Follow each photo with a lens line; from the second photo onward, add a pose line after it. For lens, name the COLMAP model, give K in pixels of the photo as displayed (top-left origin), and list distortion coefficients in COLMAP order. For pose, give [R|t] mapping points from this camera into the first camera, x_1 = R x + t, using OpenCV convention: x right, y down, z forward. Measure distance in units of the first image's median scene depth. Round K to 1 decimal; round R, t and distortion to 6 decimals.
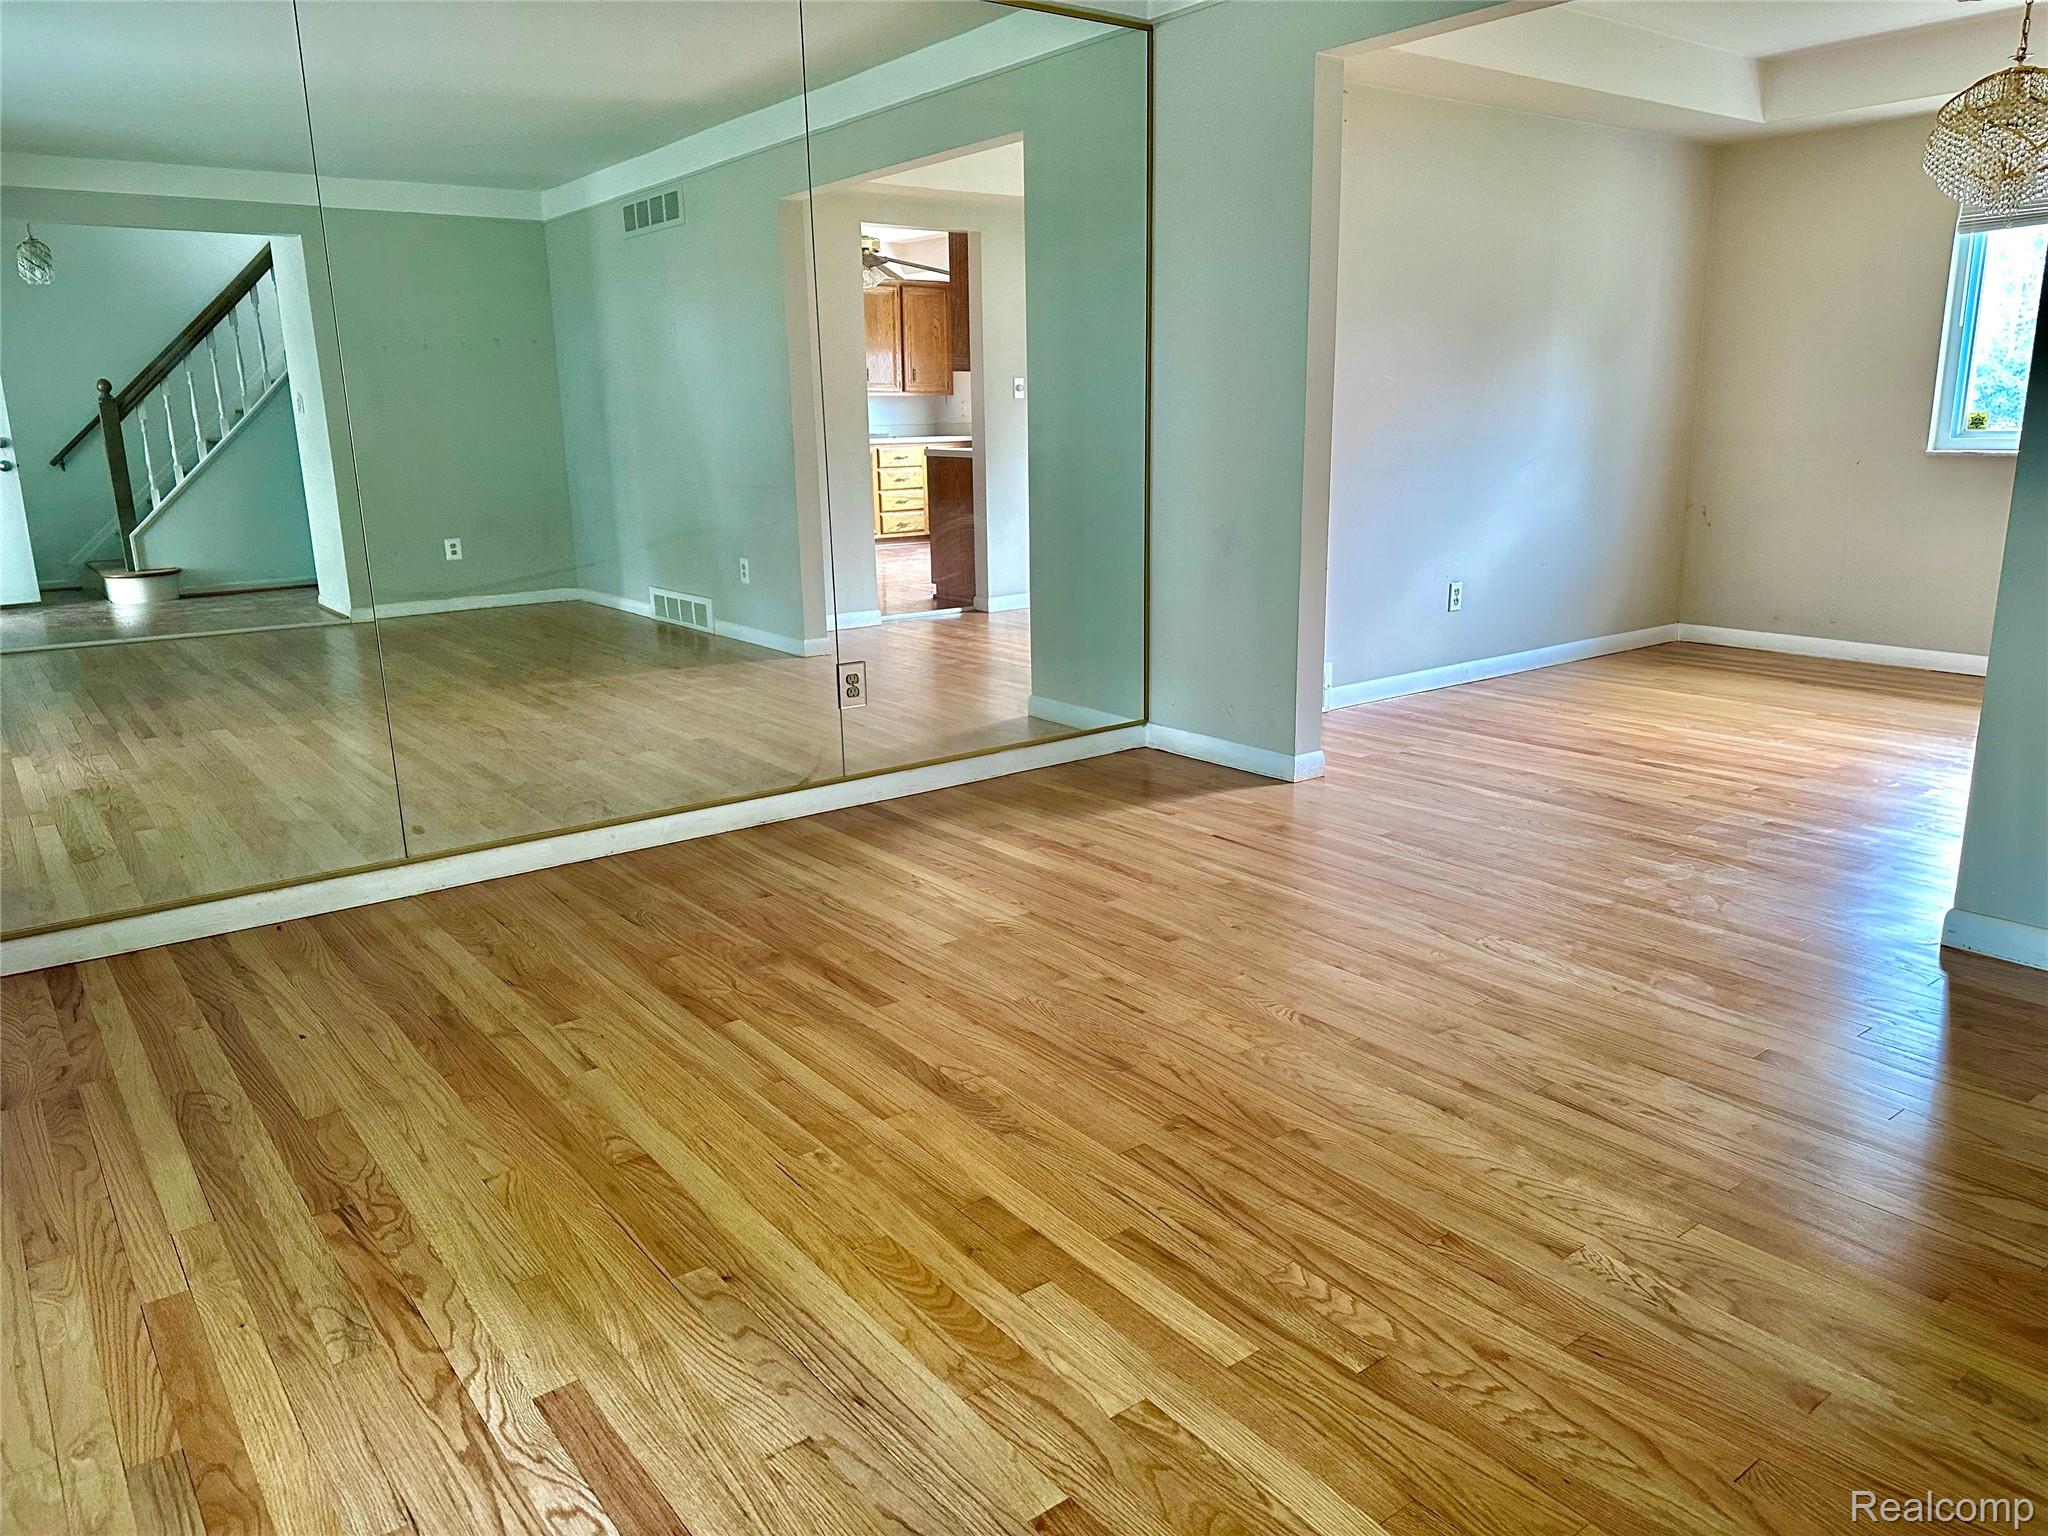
lens RADIAL K [[1440.9, 0, 1025.8], [0, 1440.9, 768.6], [0, 0, 1]] dist [0.042903, -0.033198]
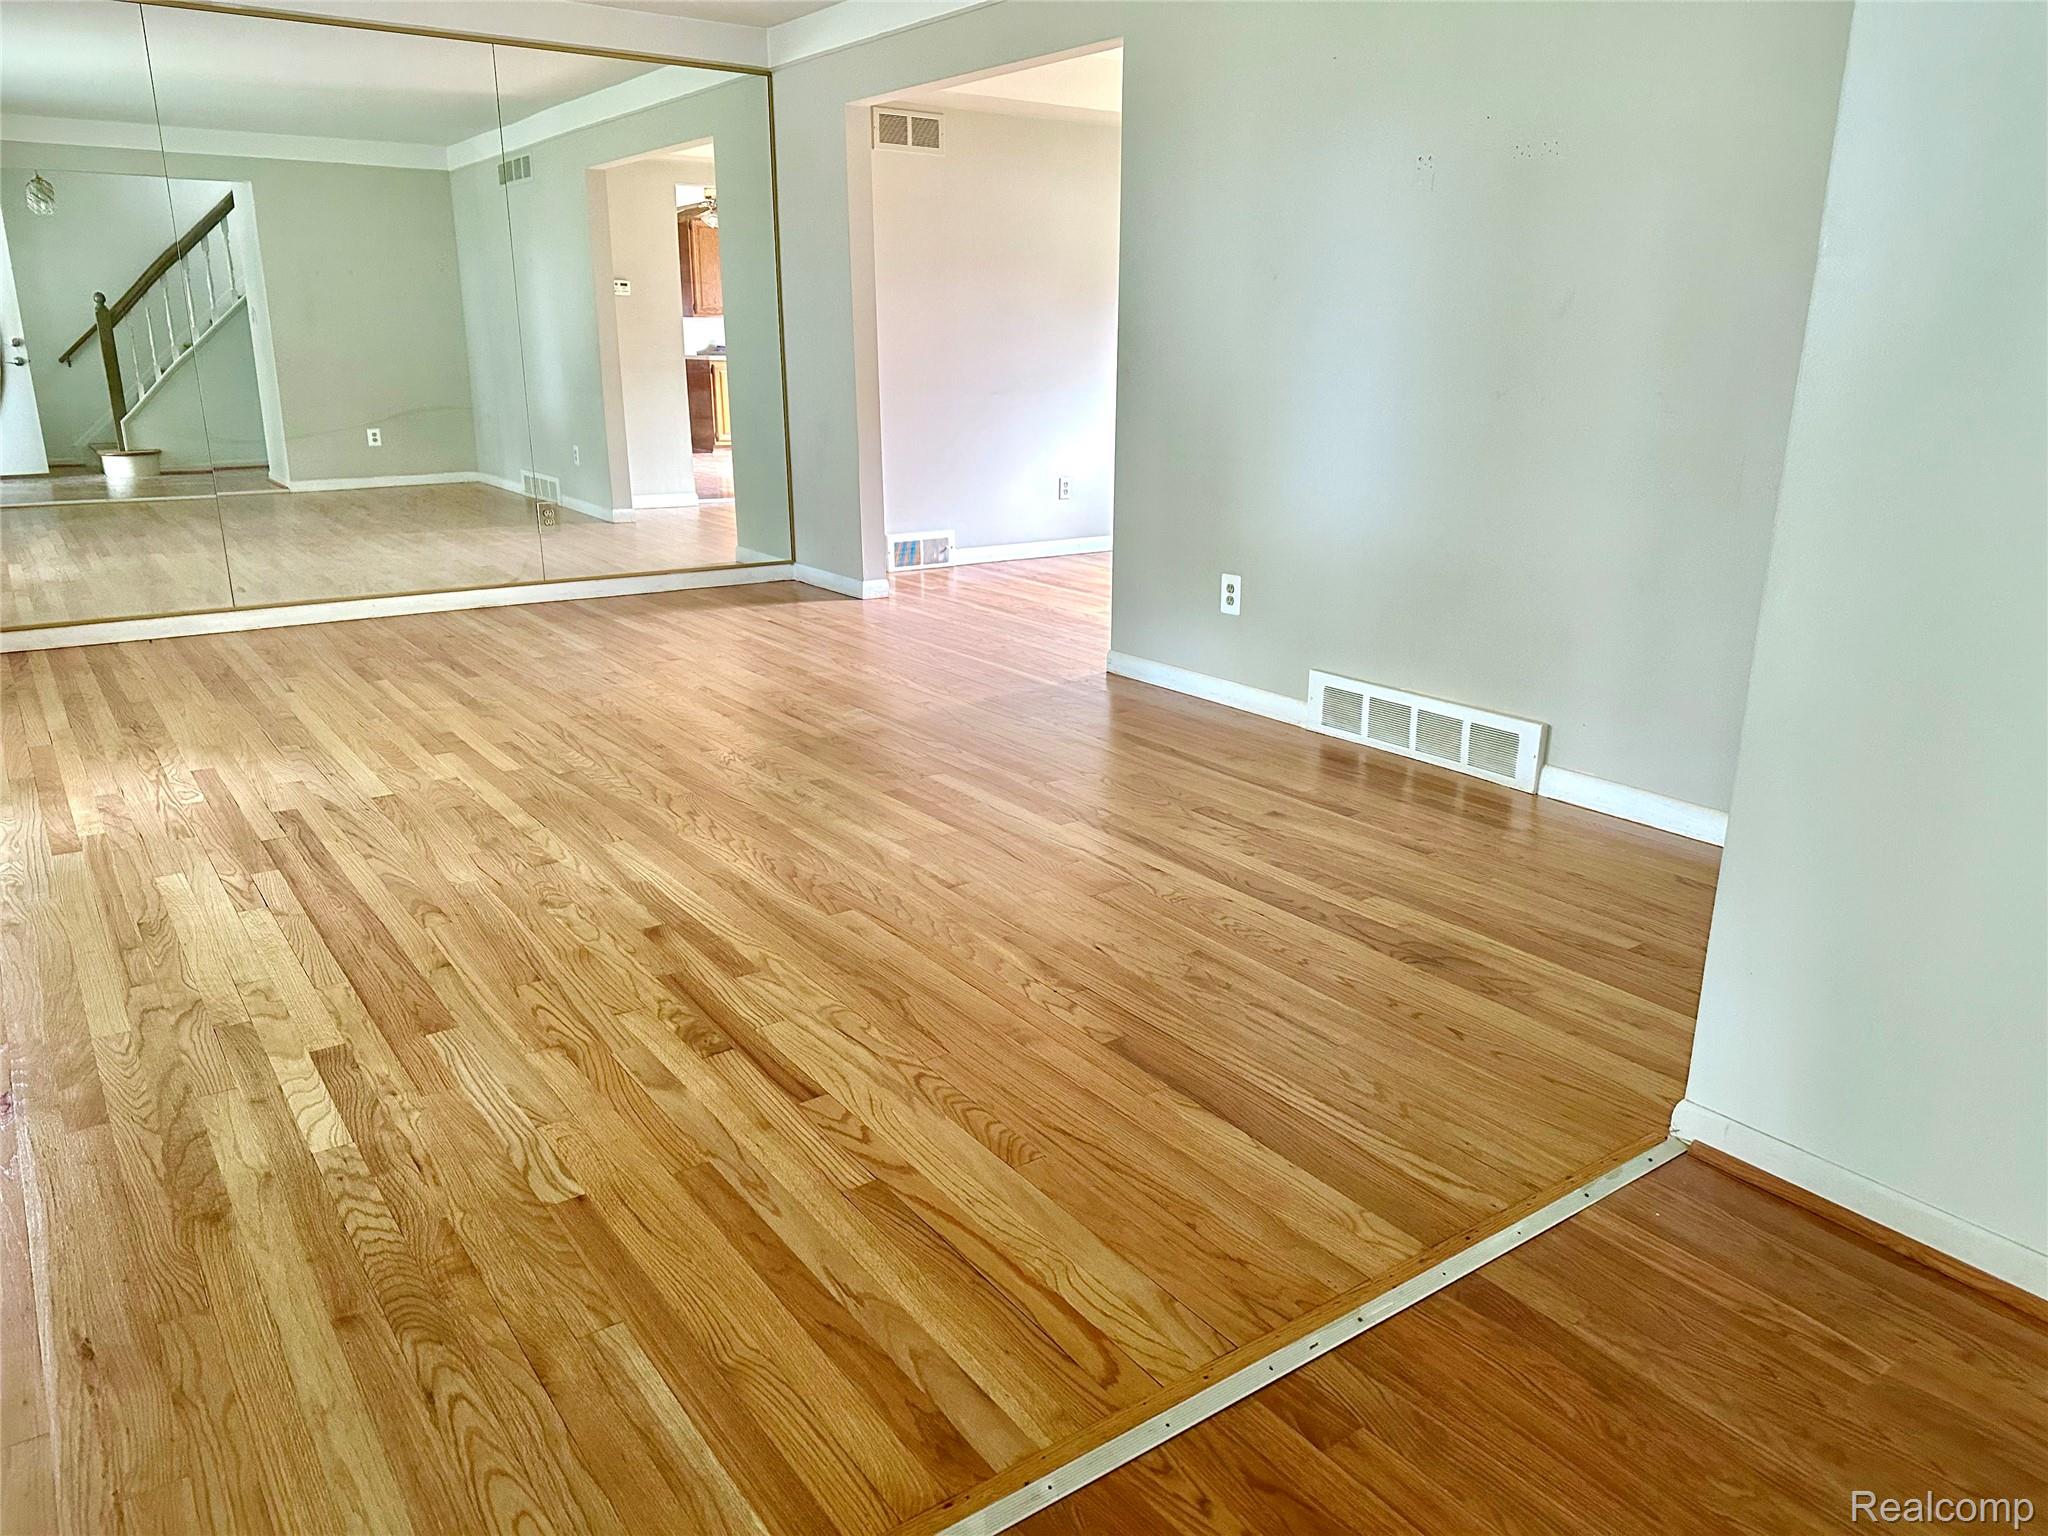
lens RADIAL K [[1440.9, 0, 1036.4], [0, 1440.9, 770.8], [0, 0, 1]] dist [0.042903, -0.033198]
pose [[0.999447, 0.027994, -0.017952, 0.262490], [-0.027053, 0.998350, 0.050652, 0.071236], [0.019340, -0.050138, 0.998555, -0.321394]]
